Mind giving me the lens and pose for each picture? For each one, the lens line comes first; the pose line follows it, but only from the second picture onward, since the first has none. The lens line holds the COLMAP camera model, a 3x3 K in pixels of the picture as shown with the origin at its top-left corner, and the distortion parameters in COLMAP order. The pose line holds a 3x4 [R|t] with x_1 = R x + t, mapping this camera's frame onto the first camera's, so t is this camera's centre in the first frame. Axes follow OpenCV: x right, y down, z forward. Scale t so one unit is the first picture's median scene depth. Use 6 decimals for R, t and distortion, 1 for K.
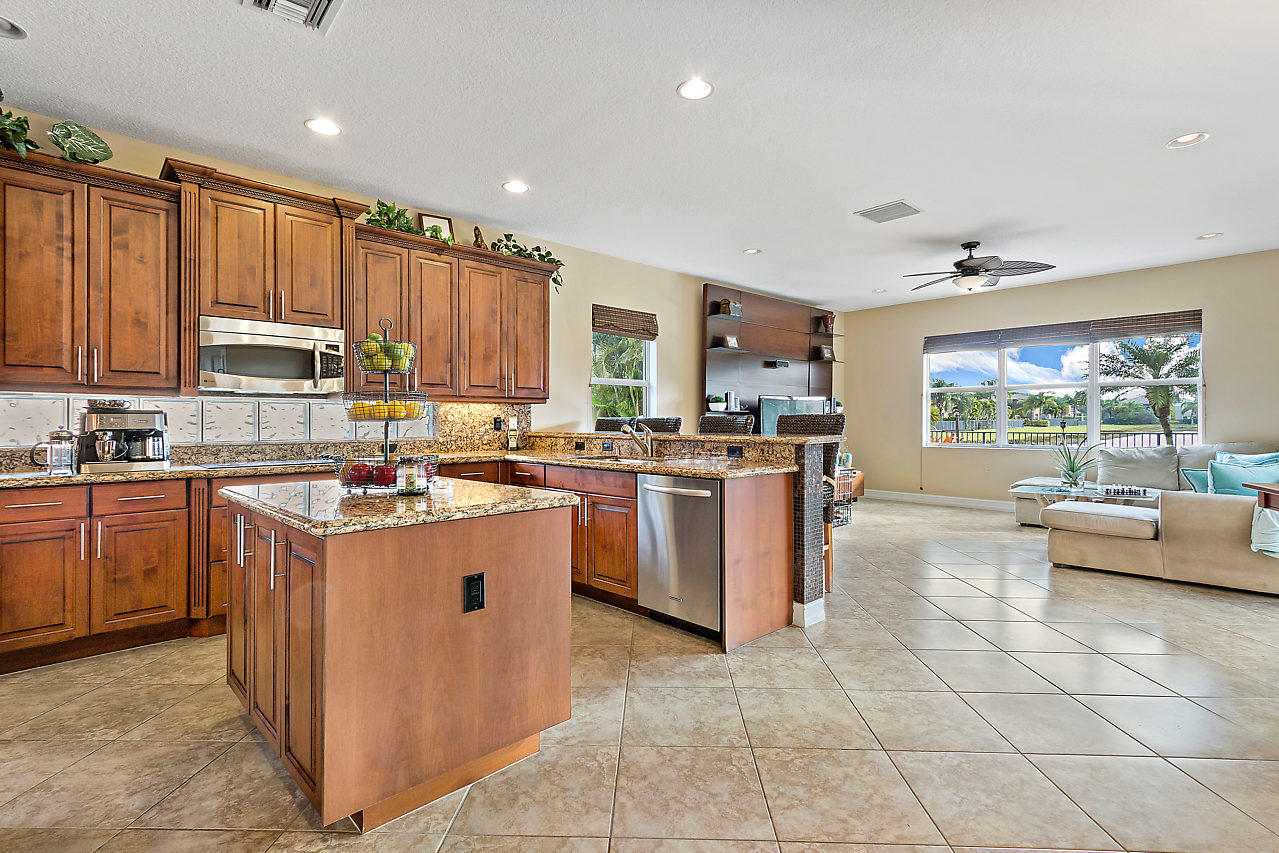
lens RADIAL K [[591.4, 0, 633.6], [0, 591.4, 423.4], [0, 0, 1]] dist [0.012012, 0.000726]
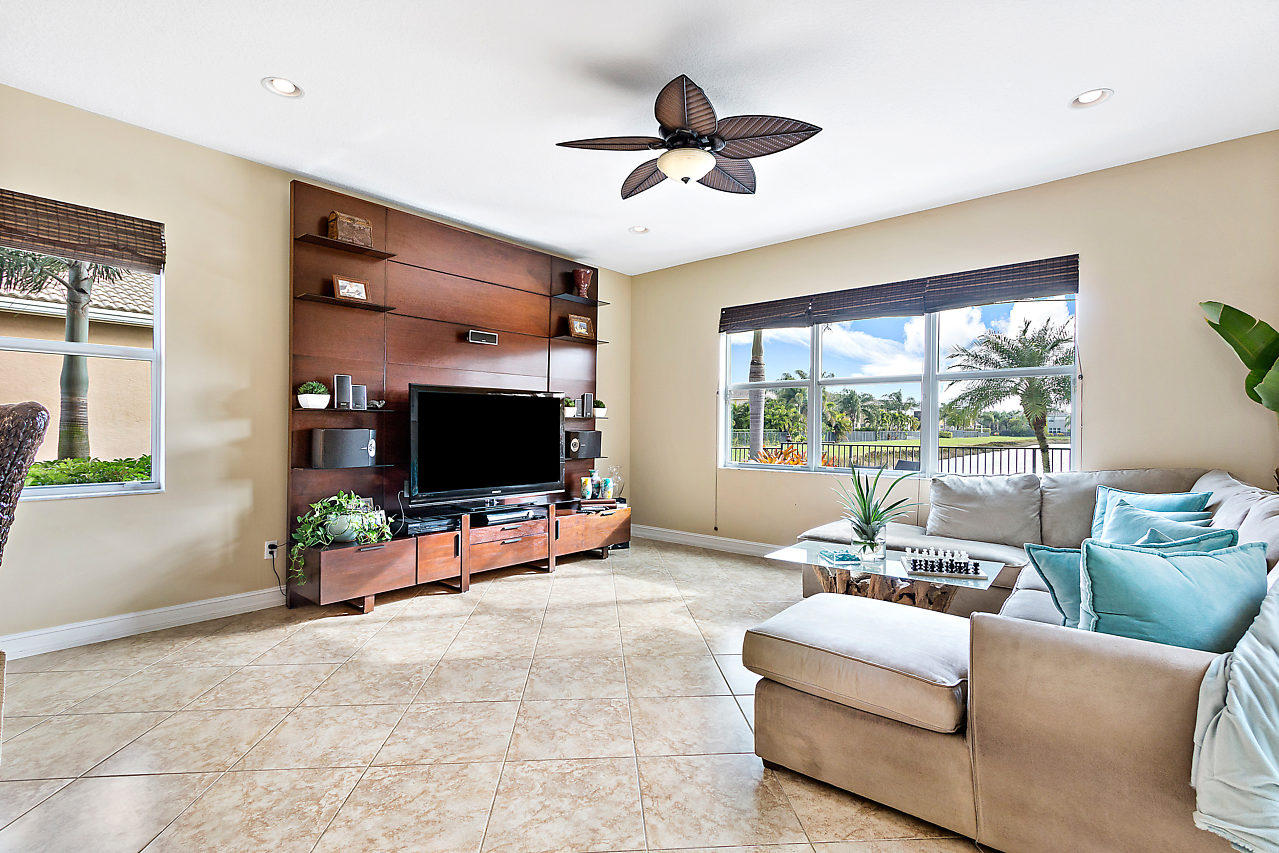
lens RADIAL K [[591.4, 0, 645.2], [0, 591.4, 432.6], [0, 0, 1]] dist [0.012012, 0.000726]
pose [[0.992131, 0.008579, 0.124913, 0.376035], [-0.008770, 0.999961, 0.000977, -0.001582], [-0.124899, -0.002064, 0.992167, 0.388415]]
